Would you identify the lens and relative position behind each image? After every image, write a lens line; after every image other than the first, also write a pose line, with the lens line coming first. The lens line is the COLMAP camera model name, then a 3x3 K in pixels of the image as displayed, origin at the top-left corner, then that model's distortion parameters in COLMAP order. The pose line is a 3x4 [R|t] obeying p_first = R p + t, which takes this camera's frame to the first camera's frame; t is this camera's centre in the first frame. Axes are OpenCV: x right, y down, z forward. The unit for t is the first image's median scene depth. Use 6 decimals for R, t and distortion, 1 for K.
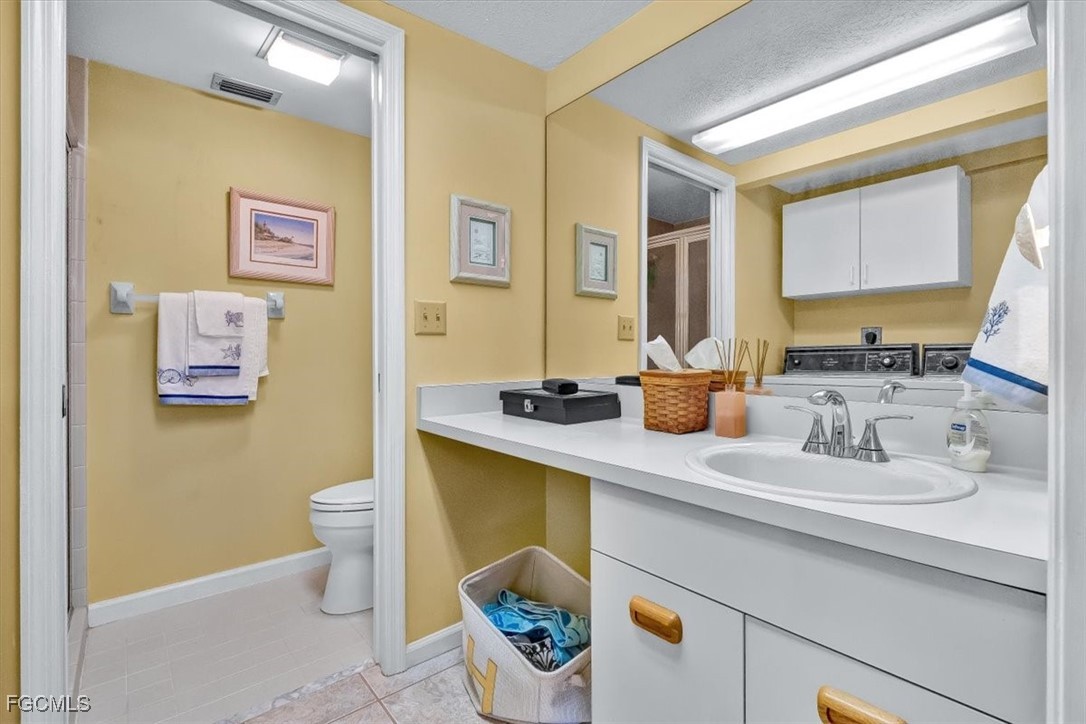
lens RADIAL K [[475.2, 0, 540.6], [0, 475.2, 358.1], [0, 0, 1]] dist [-0.021090, -0.000390]
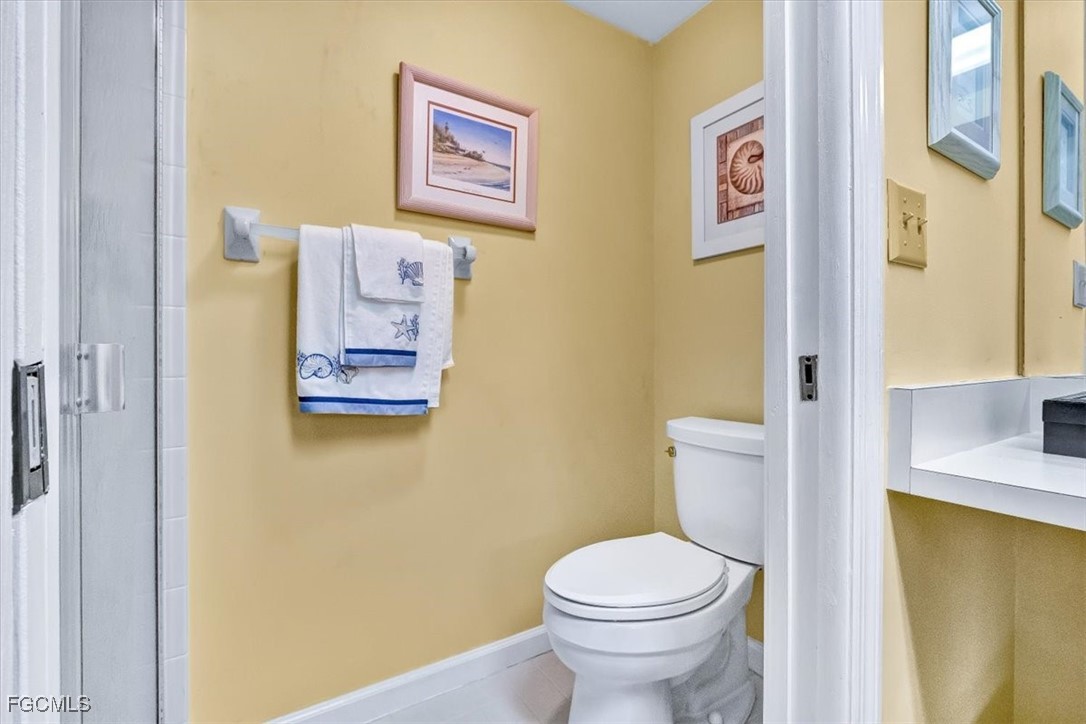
lens RADIAL K [[475.2, 0, 546.1], [0, 475.2, 361.3], [0, 0, 1]] dist [-0.021090, -0.000390]
pose [[0.988531, 0.003899, -0.150965, -0.381342], [-0.003391, 0.999988, 0.003625, 0.027173], [0.150977, -0.003072, 0.988532, 0.419519]]
